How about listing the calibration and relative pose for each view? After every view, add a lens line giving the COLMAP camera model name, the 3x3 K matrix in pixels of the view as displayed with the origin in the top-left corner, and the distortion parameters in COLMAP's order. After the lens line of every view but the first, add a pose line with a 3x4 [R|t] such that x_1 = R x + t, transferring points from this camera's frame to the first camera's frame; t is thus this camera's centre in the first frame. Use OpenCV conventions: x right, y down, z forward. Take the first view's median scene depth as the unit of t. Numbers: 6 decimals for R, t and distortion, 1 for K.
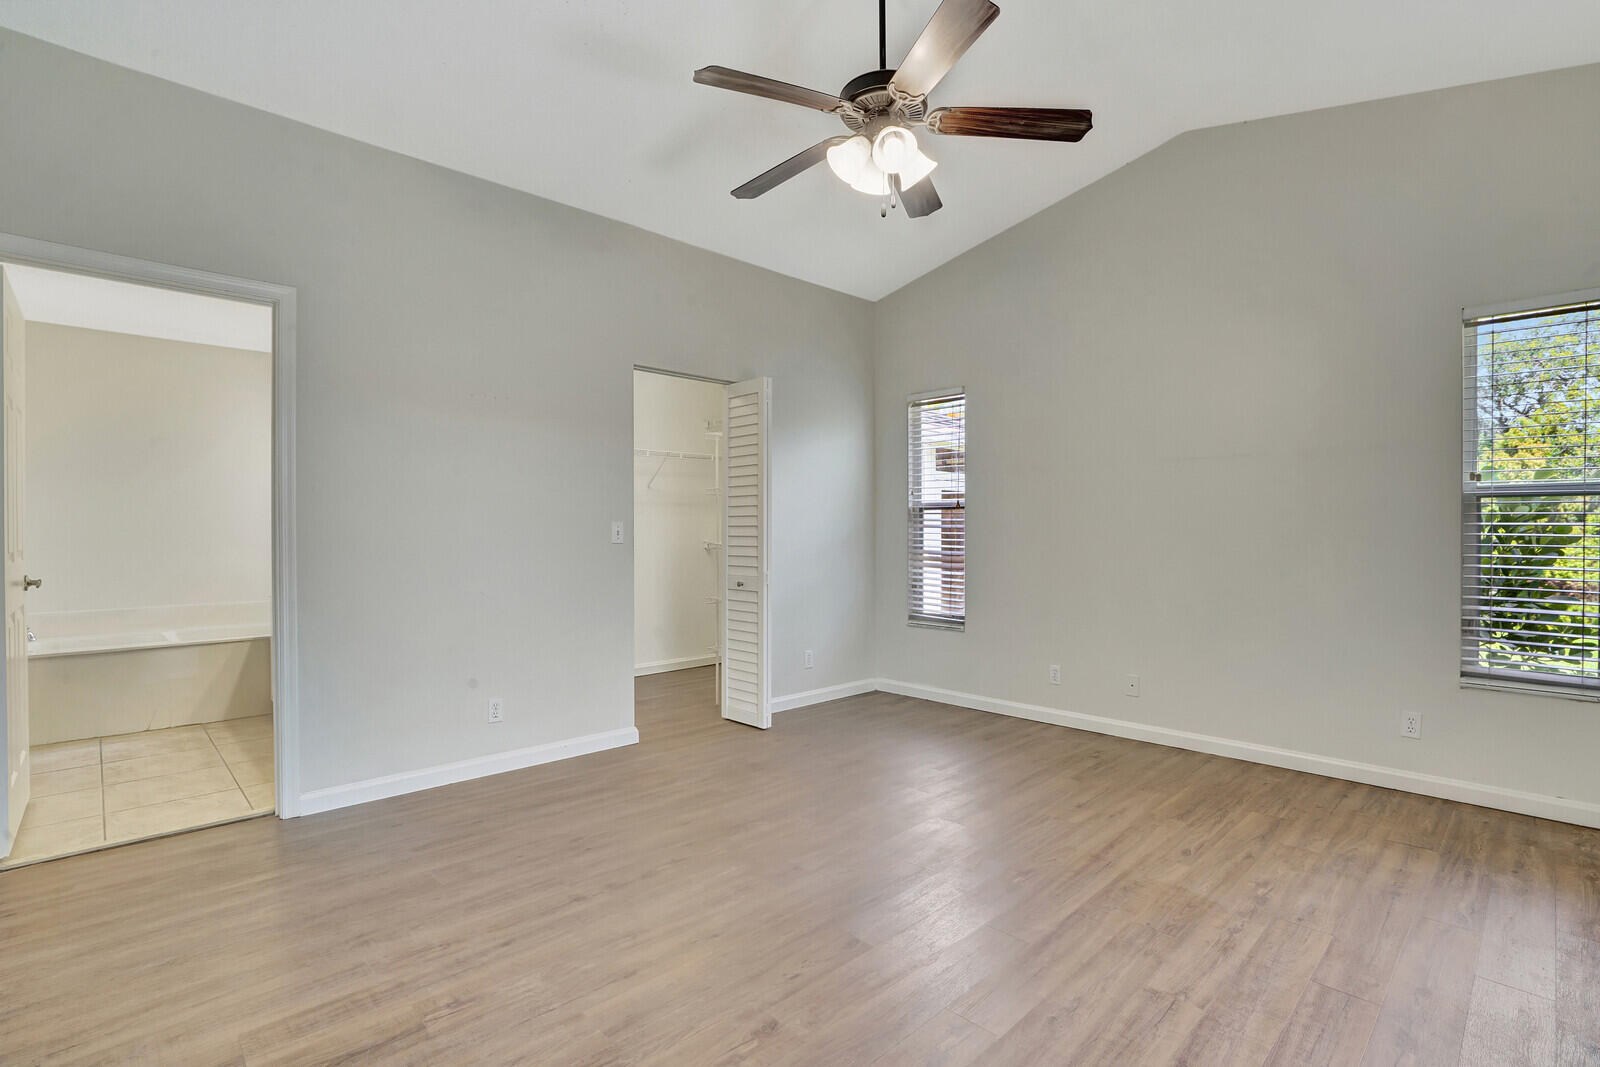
lens RADIAL K [[753.8, 0, 800.0], [0, 753.8, 533.5], [0, 0, 1]] dist [-0.012620, -0.000241]
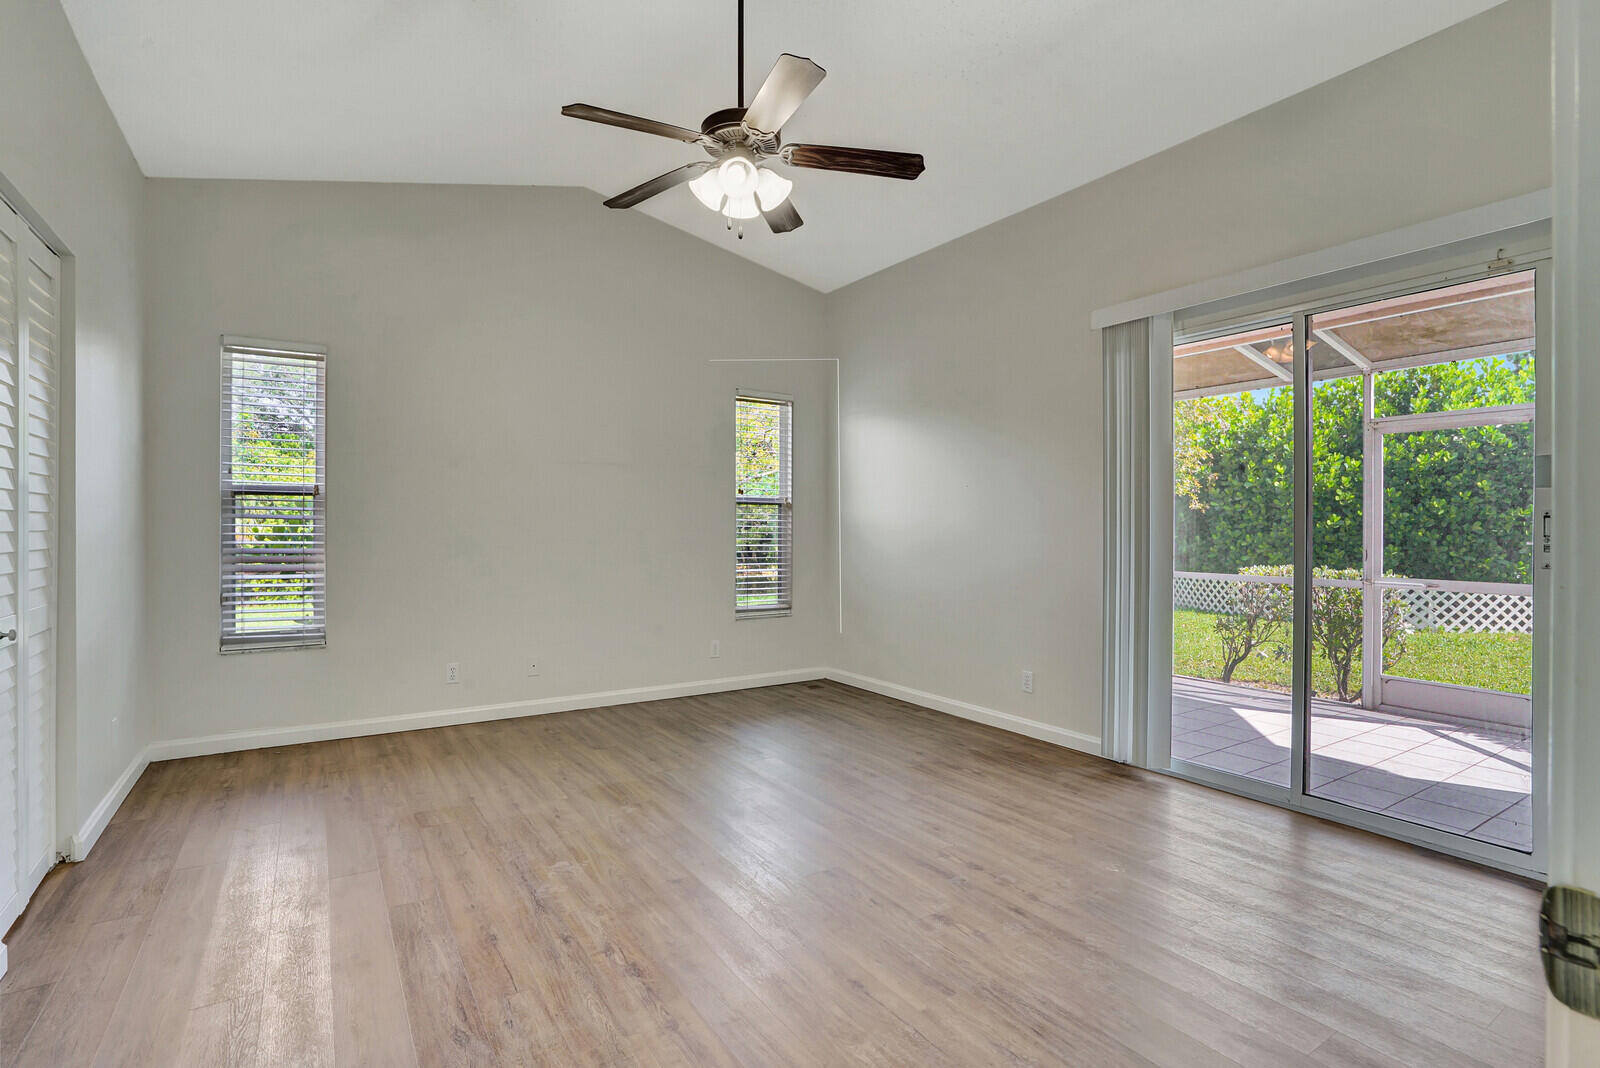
lens RADIAL K [[753.8, 0, 792.2], [0, 753.8, 520.6], [0, 0, 1]] dist [-0.034583, 0.000855]
pose [[0.206376, 0.012000, 0.978399, -0.626082], [-0.000622, 0.999926, -0.012133, 0.004514], [-0.978473, 0.001895, 0.206368, 0.467784]]
